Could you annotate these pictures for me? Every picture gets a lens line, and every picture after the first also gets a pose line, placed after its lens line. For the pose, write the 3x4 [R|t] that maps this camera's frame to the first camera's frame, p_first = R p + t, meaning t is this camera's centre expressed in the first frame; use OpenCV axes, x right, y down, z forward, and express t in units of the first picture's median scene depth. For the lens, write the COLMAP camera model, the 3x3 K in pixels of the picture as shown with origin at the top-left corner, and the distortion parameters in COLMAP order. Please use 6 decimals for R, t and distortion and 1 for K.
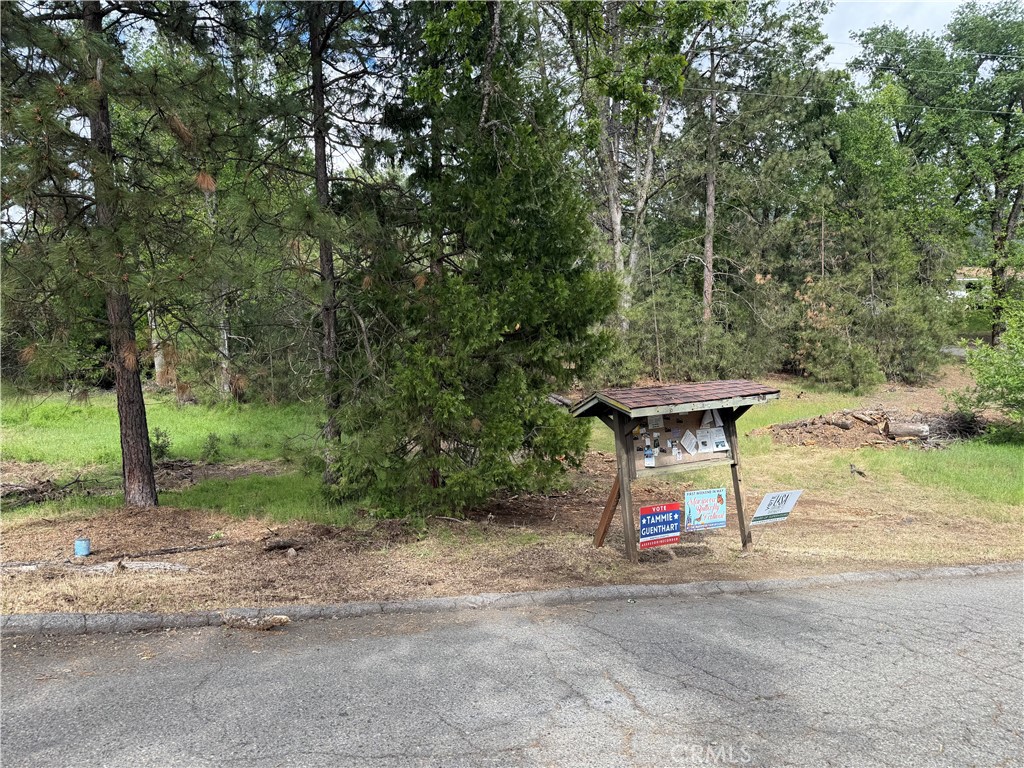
lens RADIAL K [[722.5, 0, 501.1], [0, 722.5, 384.3], [0, 0, 1]] dist [0.053362, -0.065521]
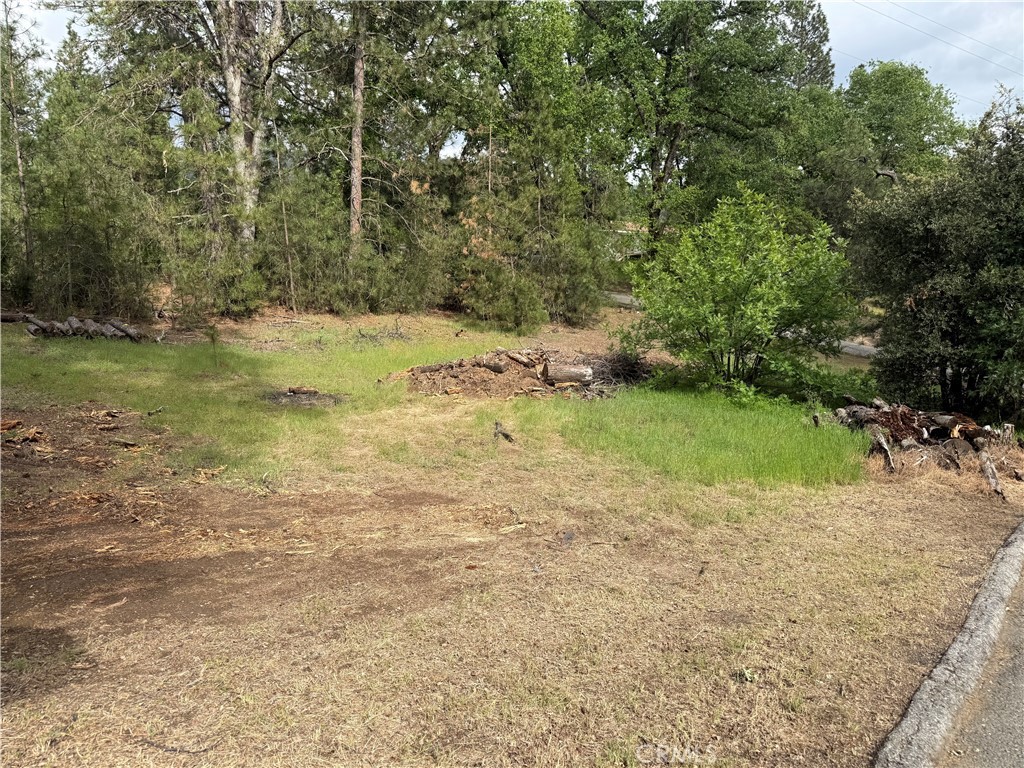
lens RADIAL K [[733.1, 0, 512.0], [0, 733.1, 384.0], [0, 0, 1]] dist [0.048658, -0.059723]
pose [[0.908173, -0.002795, 0.418586, 0.108480], [-0.028148, 0.997307, 0.067729, 0.013933], [-0.417648, -0.073292, 0.905648, 0.196508]]
